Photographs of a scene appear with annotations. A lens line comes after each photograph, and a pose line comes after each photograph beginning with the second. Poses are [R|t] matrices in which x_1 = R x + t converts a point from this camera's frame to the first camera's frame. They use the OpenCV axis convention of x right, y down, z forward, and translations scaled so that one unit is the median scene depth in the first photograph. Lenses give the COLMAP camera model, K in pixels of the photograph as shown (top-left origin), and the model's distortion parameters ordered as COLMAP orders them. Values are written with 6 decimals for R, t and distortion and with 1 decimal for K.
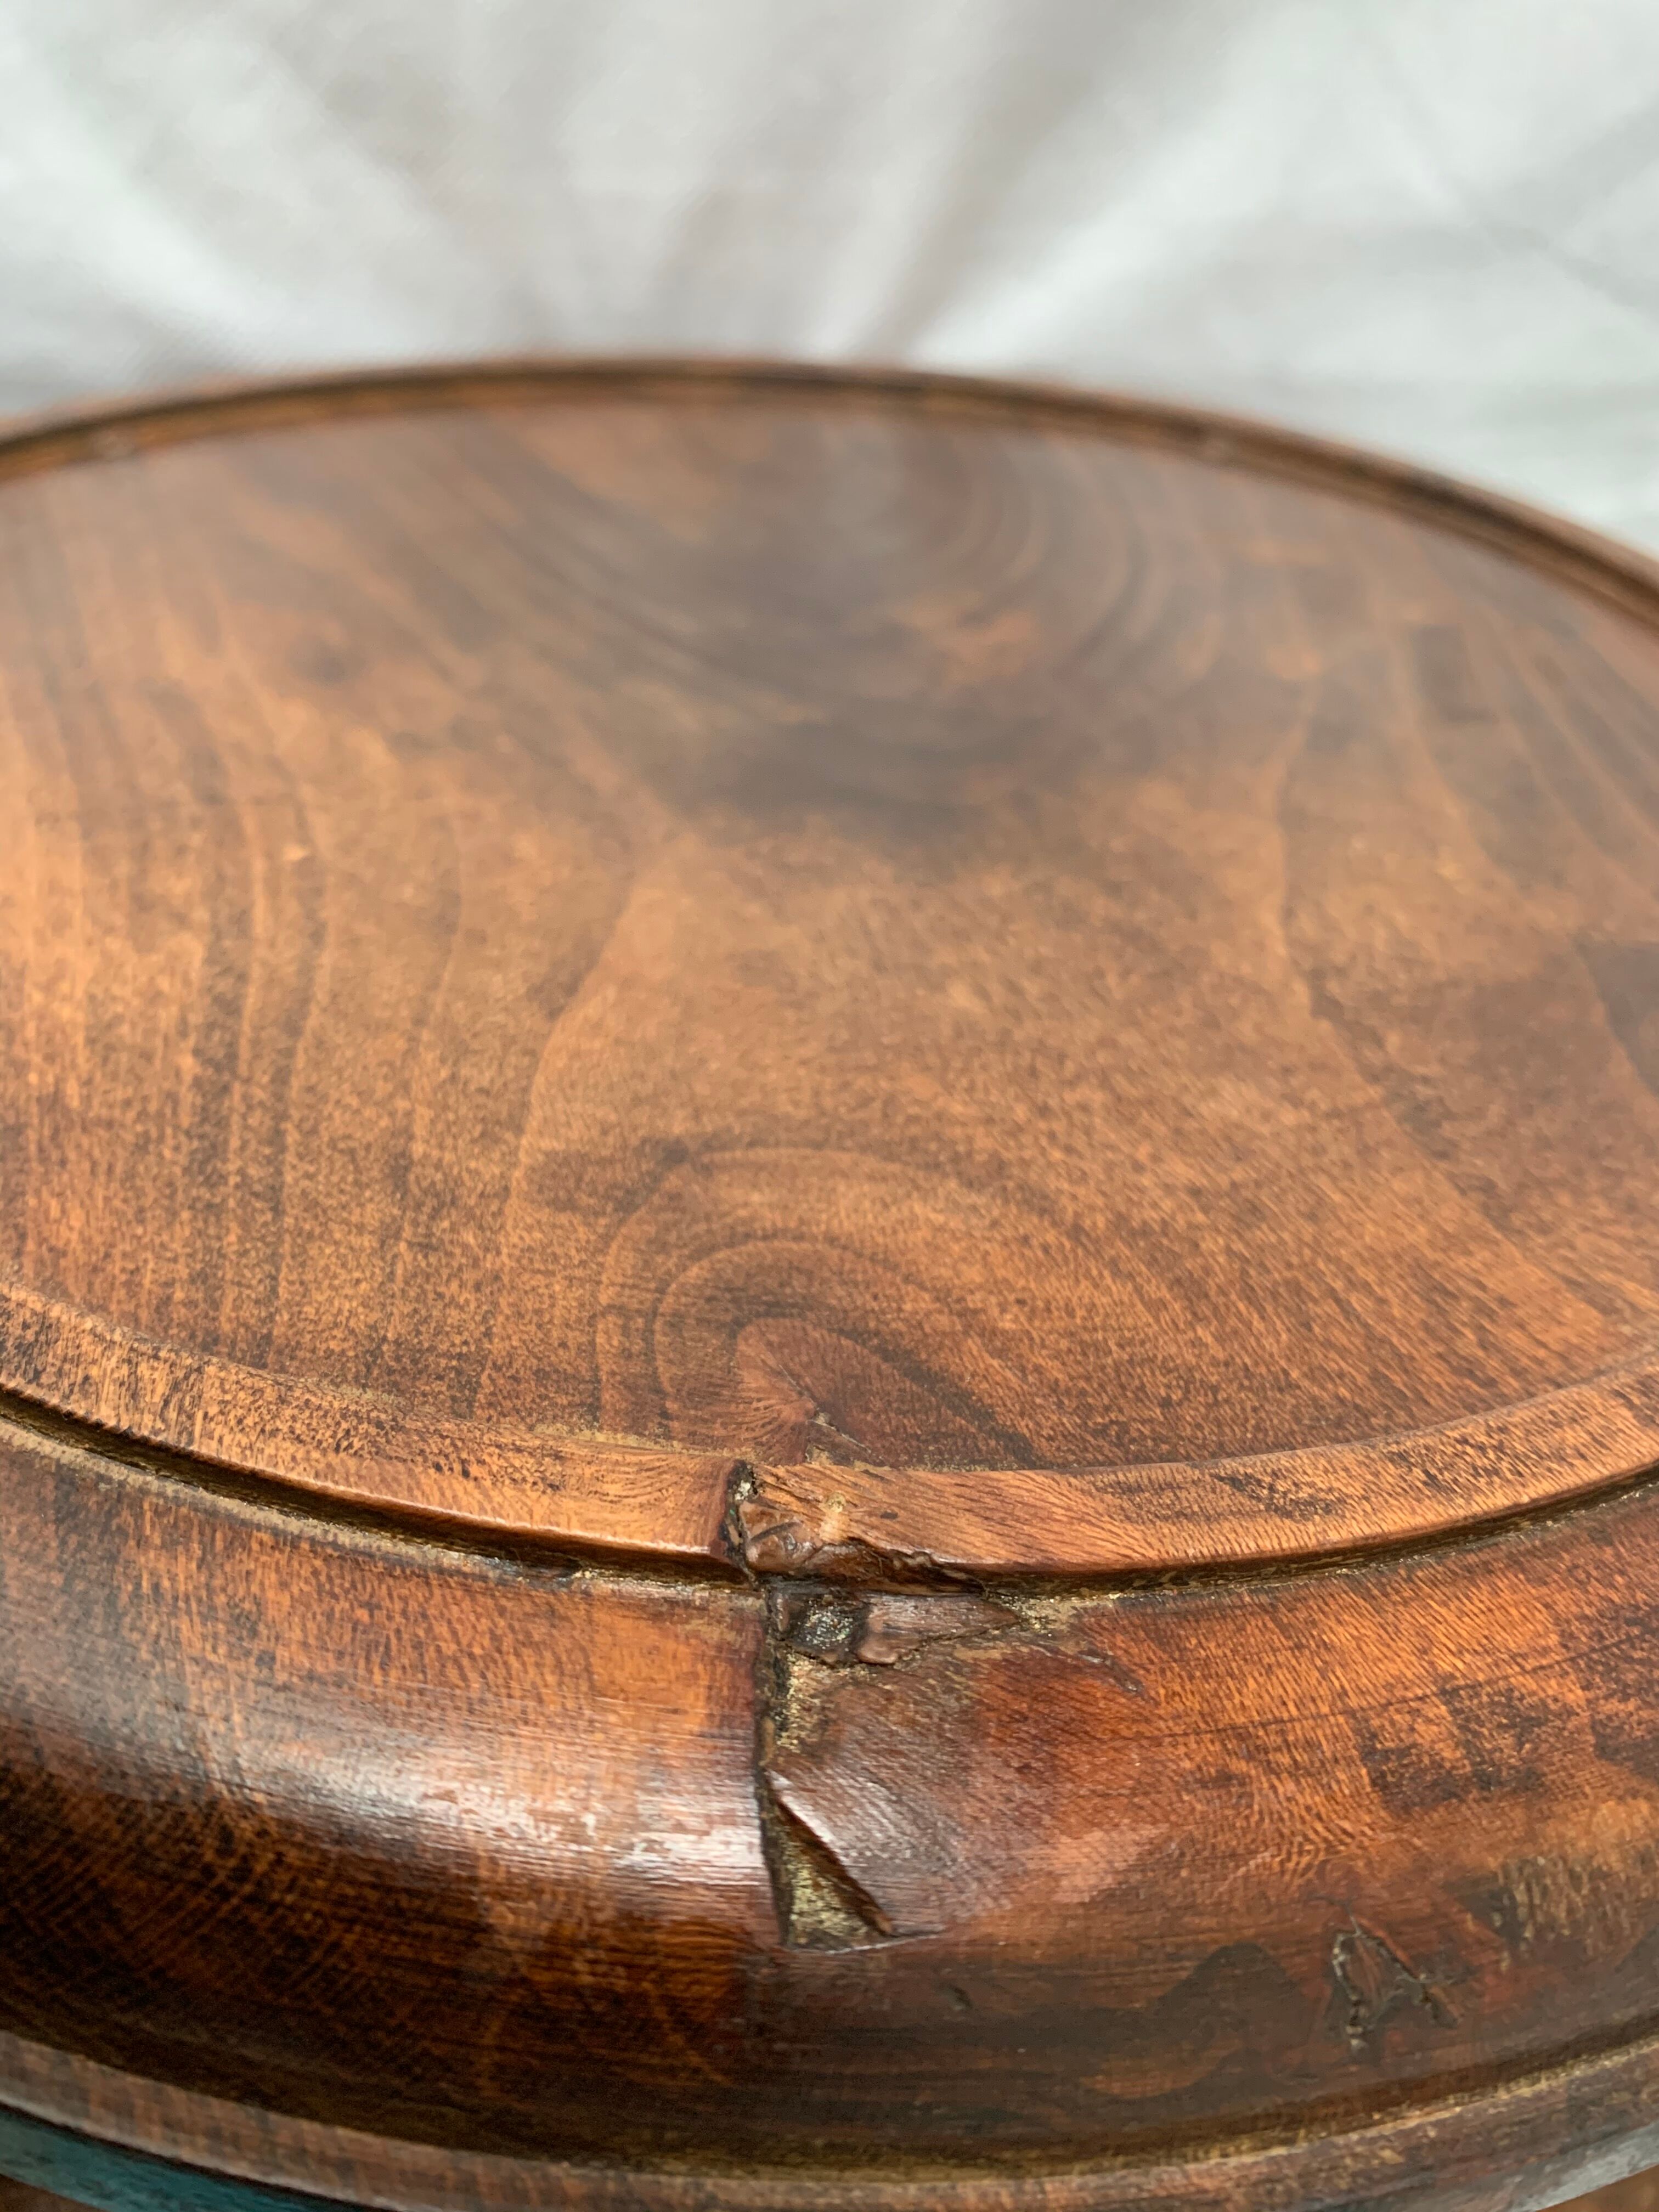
lens RADIAL K [[1876.9, 0, 806.0], [0, 1876.9, 1142.4], [0, 0, 1]] dist [0.022794, -0.049445]
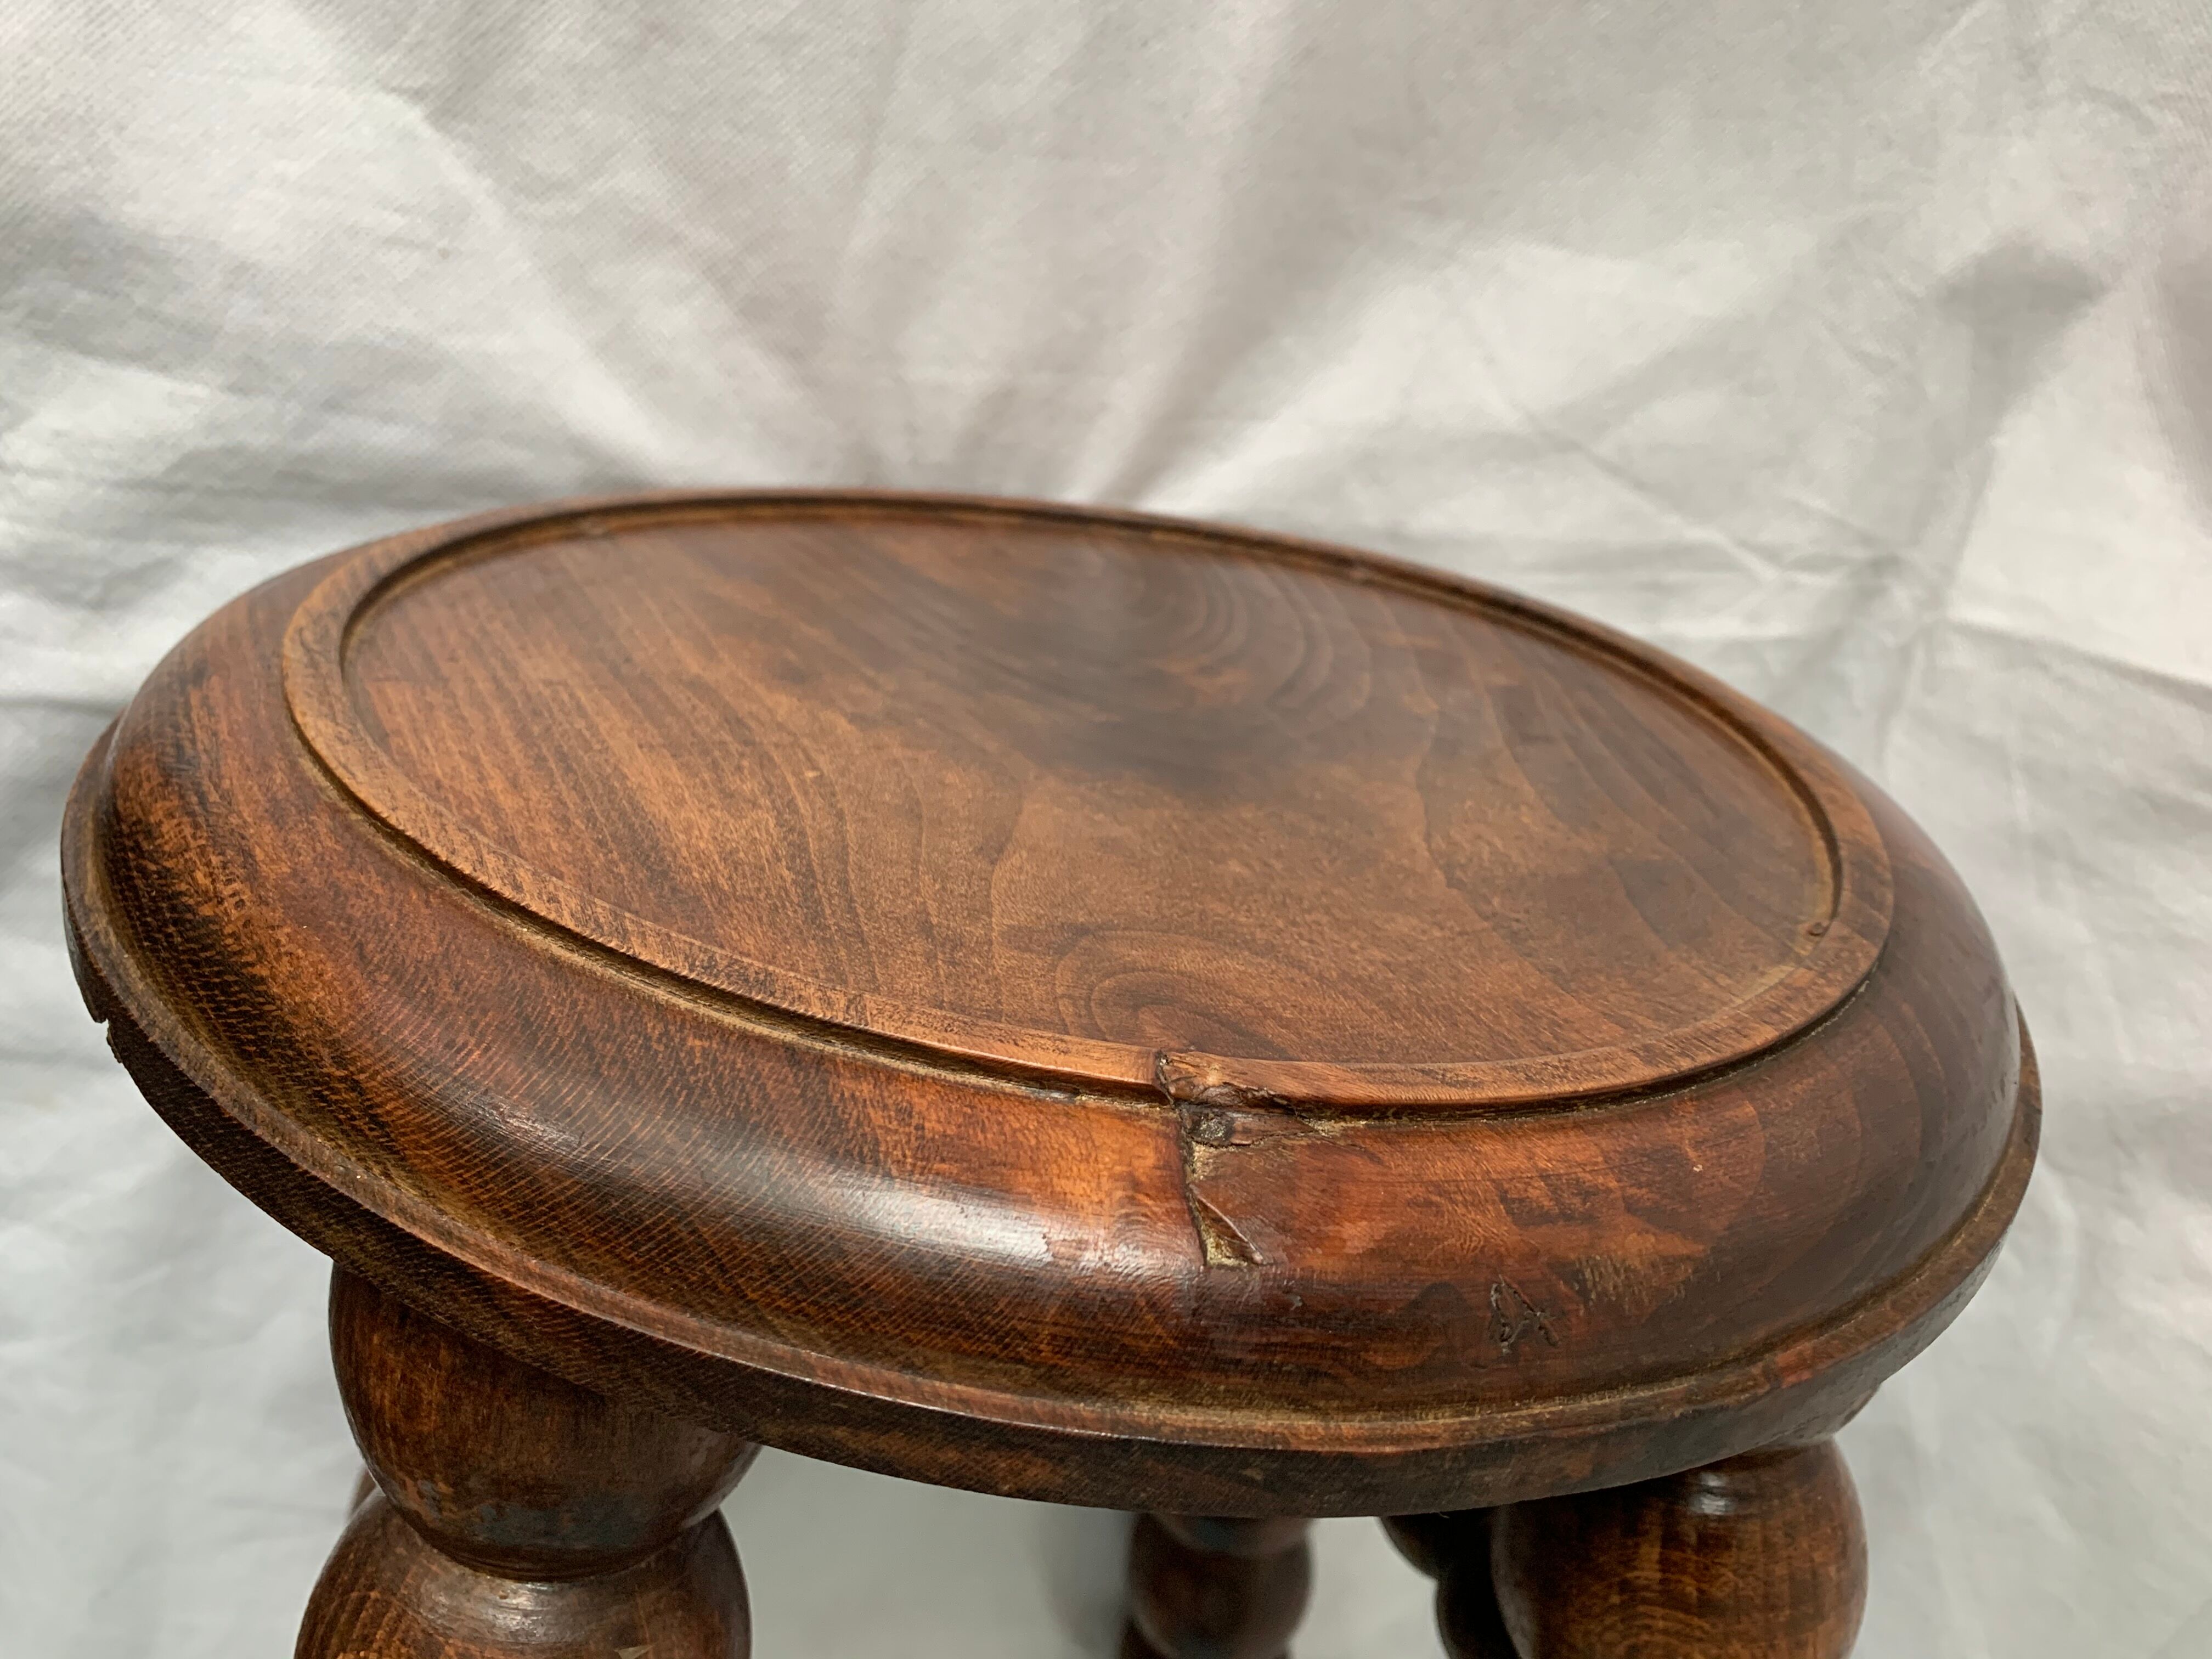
lens RADIAL K [[1876.9, 0, 1091.3], [0, 1876.9, 799.2], [0, 0, 1]] dist [0.022794, -0.049445]
pose [[0.995491, 0.030061, 0.089962, -0.217026], [-0.007053, 0.969286, -0.245833, 0.305714], [-0.094589, 0.244090, 0.965128, -0.647829]]
